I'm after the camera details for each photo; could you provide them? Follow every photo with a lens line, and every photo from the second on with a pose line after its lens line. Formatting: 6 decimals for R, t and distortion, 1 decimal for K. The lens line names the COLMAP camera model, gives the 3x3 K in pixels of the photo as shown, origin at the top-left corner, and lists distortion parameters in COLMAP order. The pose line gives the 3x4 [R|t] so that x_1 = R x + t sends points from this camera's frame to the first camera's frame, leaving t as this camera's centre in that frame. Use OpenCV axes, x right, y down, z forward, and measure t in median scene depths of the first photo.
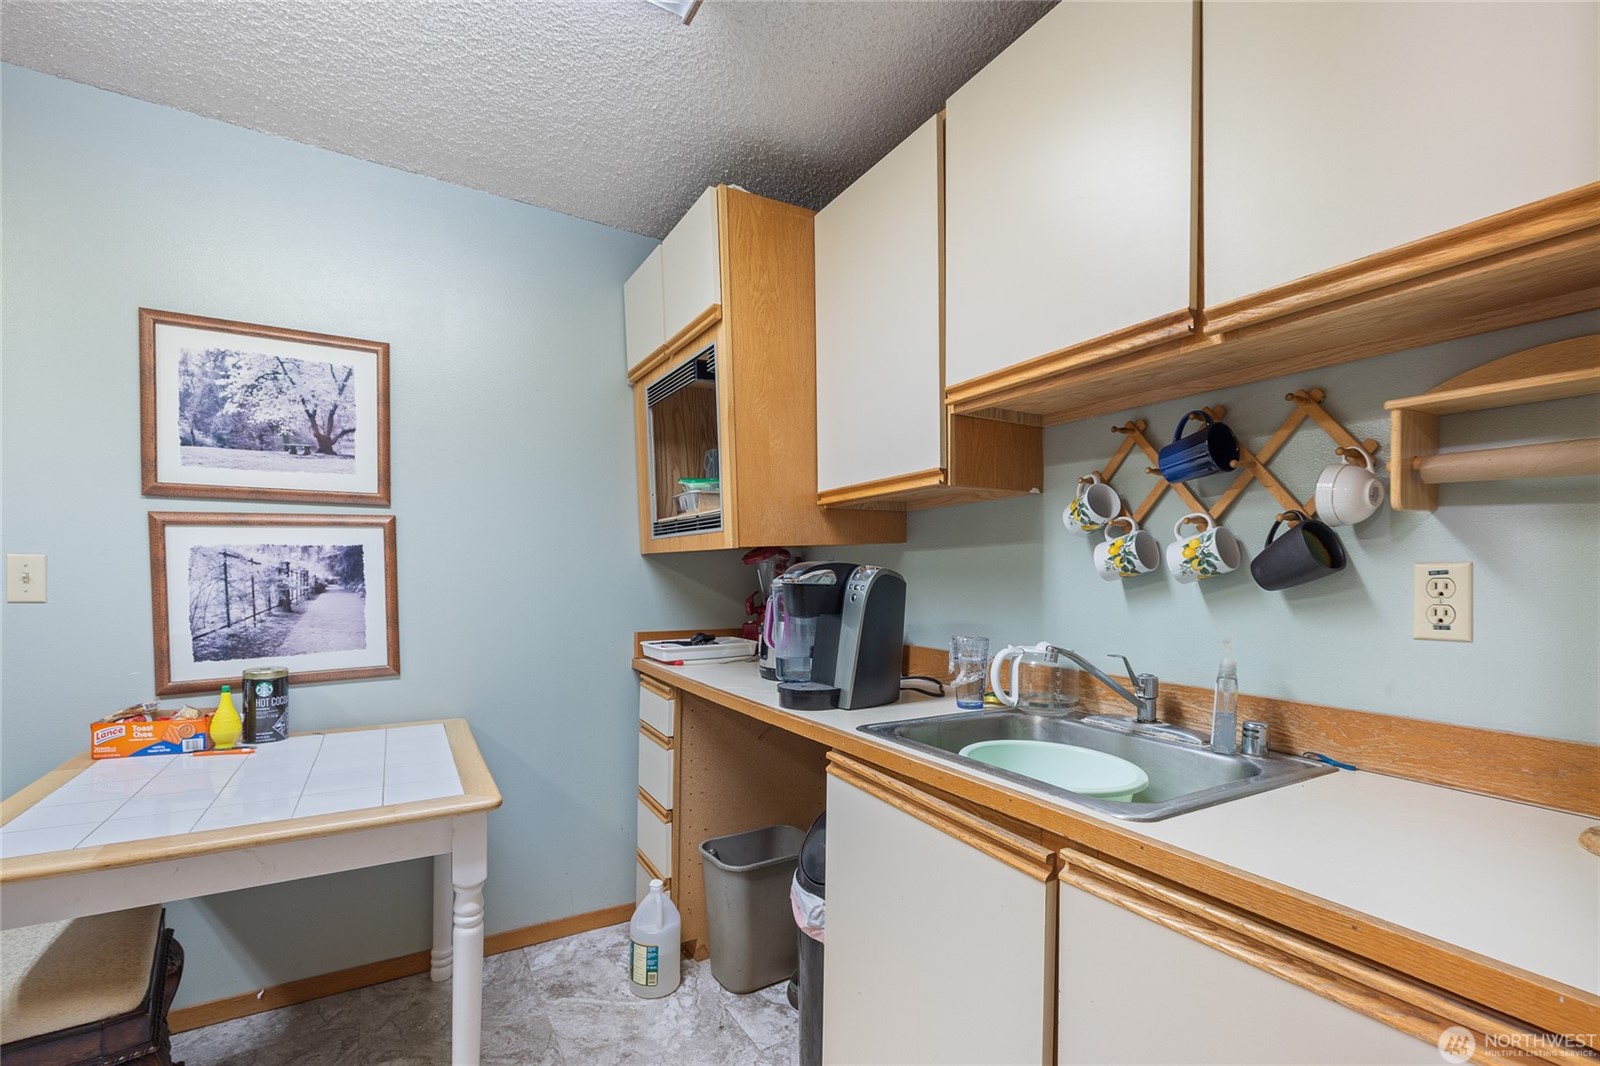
lens RADIAL K [[714.7, 0, 800.6], [0, 714.7, 579.0], [0, 0, 1]] dist [-0.000797, 0.000094]
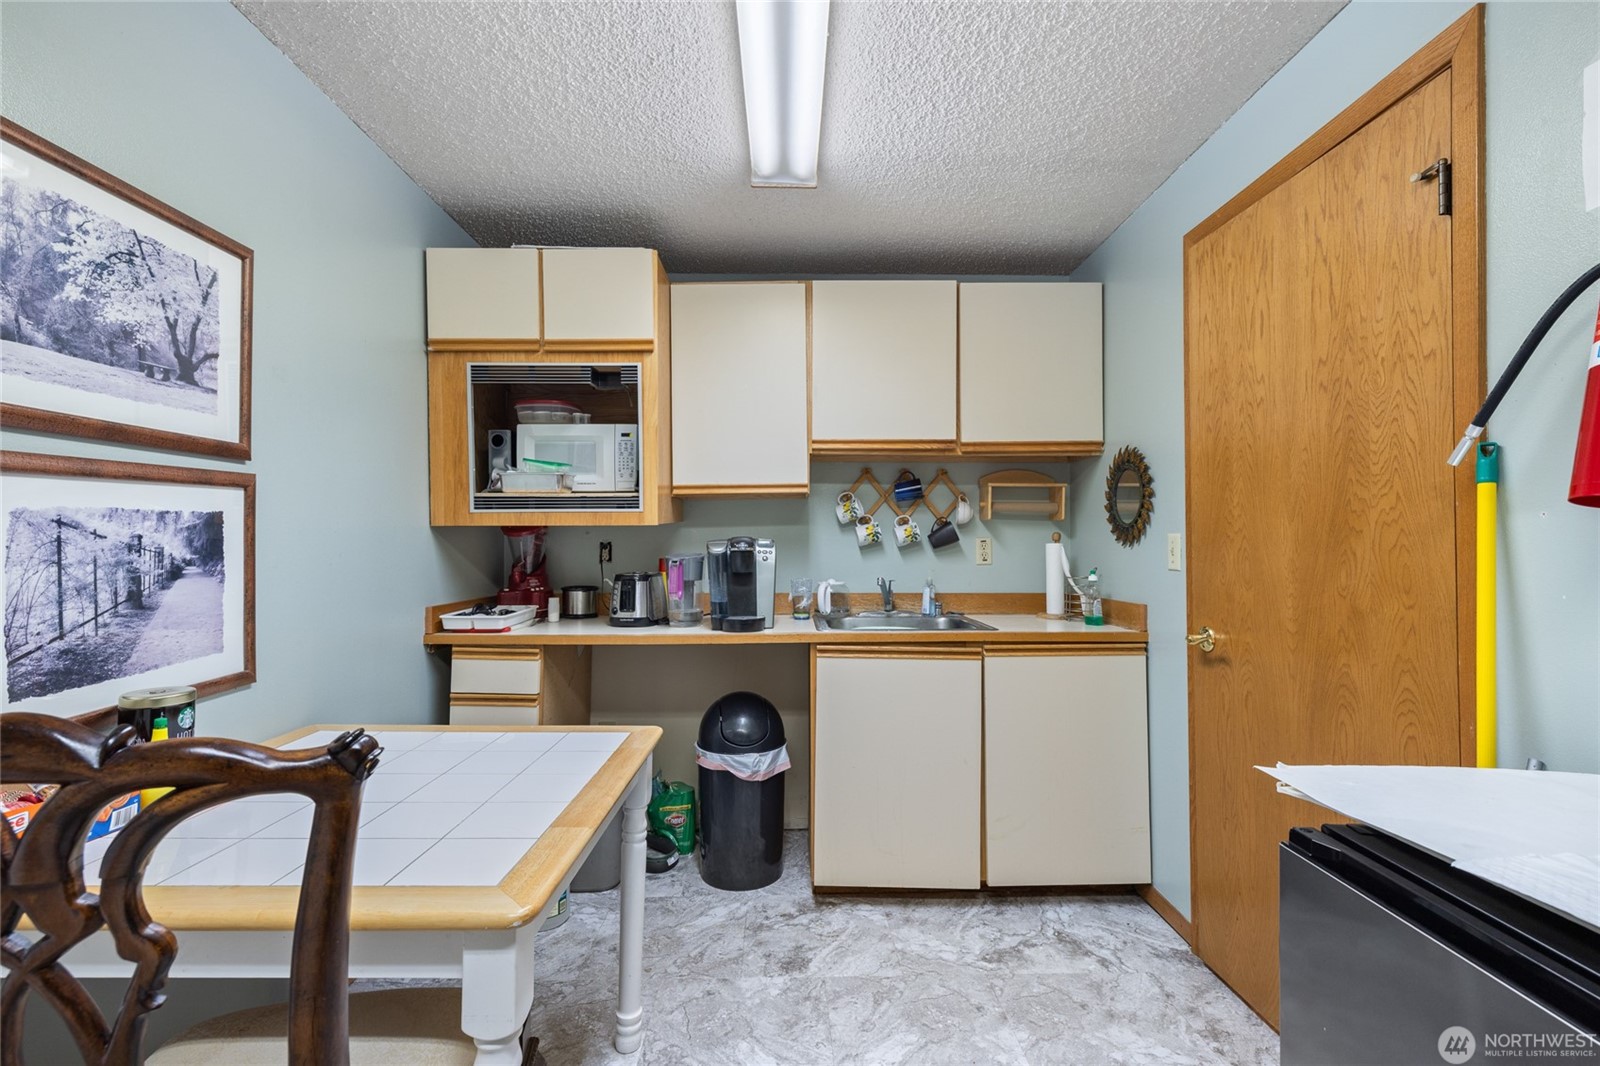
lens RADIAL K [[676.3, 0, 795.2], [0, 676.3, 537.2], [0, 0, 1]] dist [0.002255, 0.000534]
pose [[0.505277, -0.000684, 0.862957, -0.968424], [0.013020, 0.999892, -0.006831, -0.009077], [-0.862859, 0.014687, 0.505232, 0.141409]]
